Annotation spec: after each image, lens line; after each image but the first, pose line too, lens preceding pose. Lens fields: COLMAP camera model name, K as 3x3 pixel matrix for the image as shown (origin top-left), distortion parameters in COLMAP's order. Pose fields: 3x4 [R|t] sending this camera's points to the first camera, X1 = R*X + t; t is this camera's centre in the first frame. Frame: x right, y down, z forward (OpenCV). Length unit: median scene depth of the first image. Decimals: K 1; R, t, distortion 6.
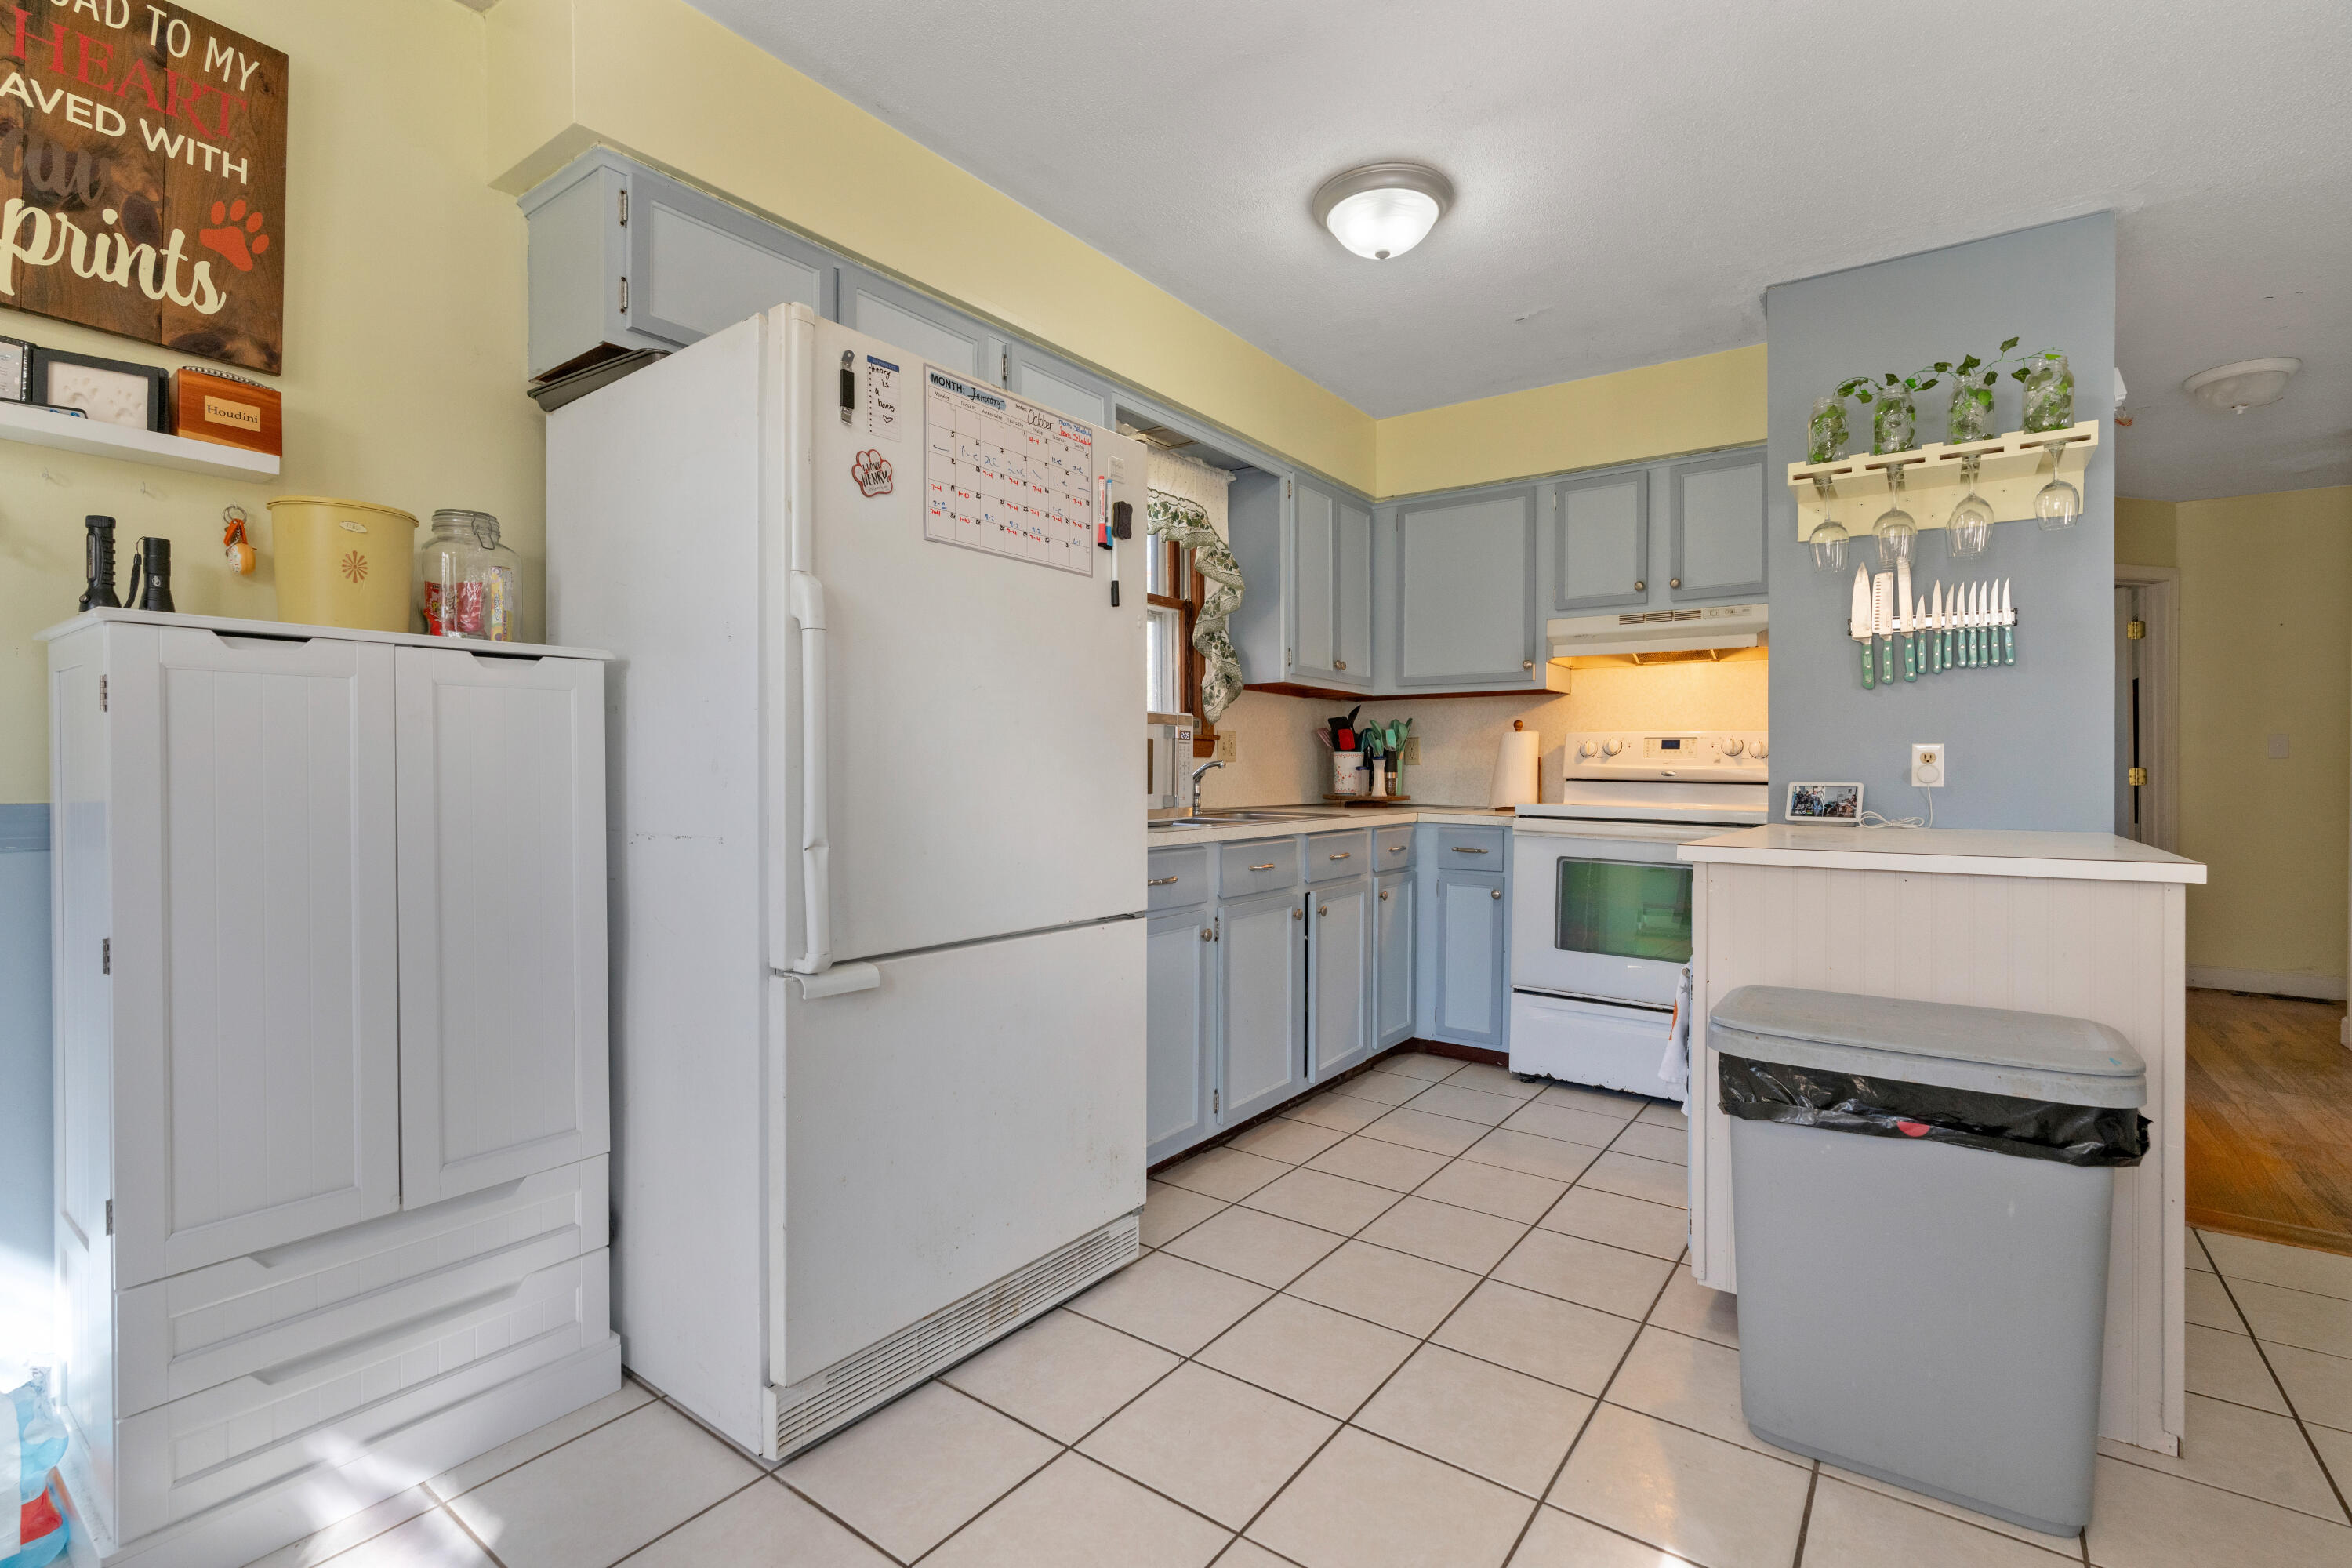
lens RADIAL K [[1087.8, 0, 1176.0], [0, 1087.8, 784.0], [0, 0, 1]] dist [-0.000196, 0.000137]
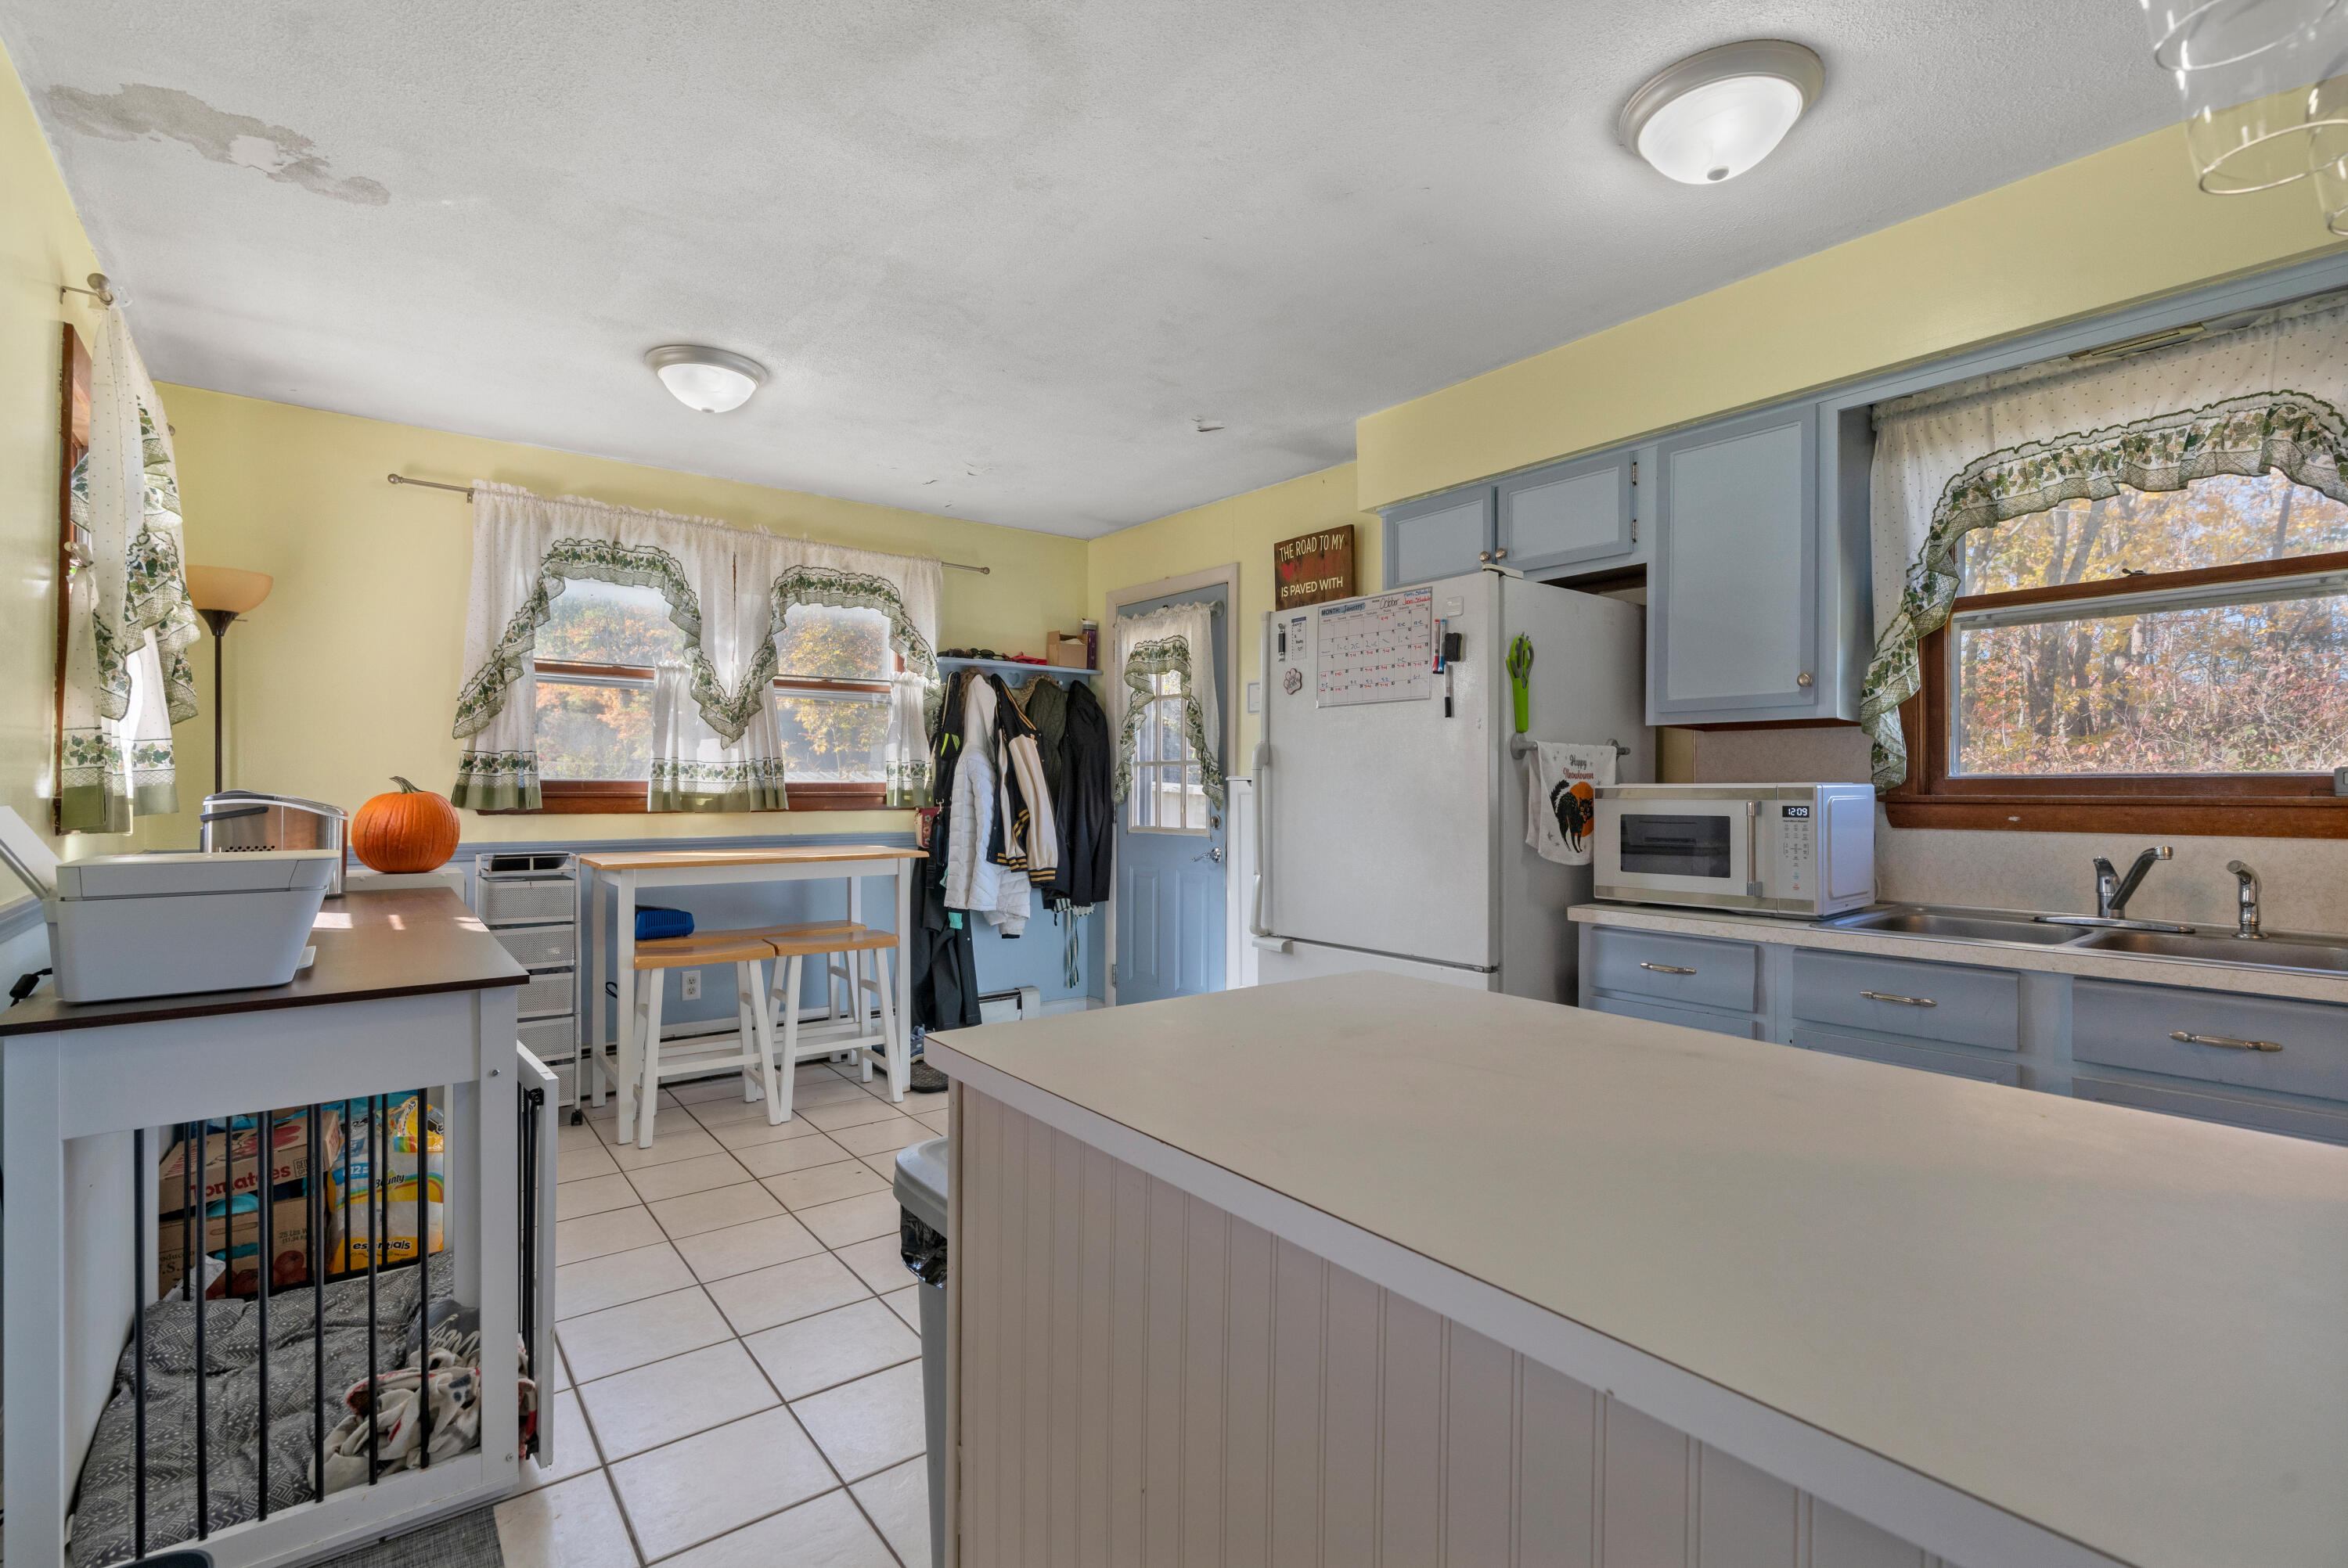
lens RADIAL K [[1080.3, 0, 1174.0], [0, 1080.3, 784.0], [0, 0, 1]] dist [0.000000, 0.000011]
pose [[-0.275394, -0.008319, -0.961295, 1.352060], [-0.008956, 0.999941, -0.006088, -0.081316], [0.961290, 0.006933, -0.275452, 1.134740]]
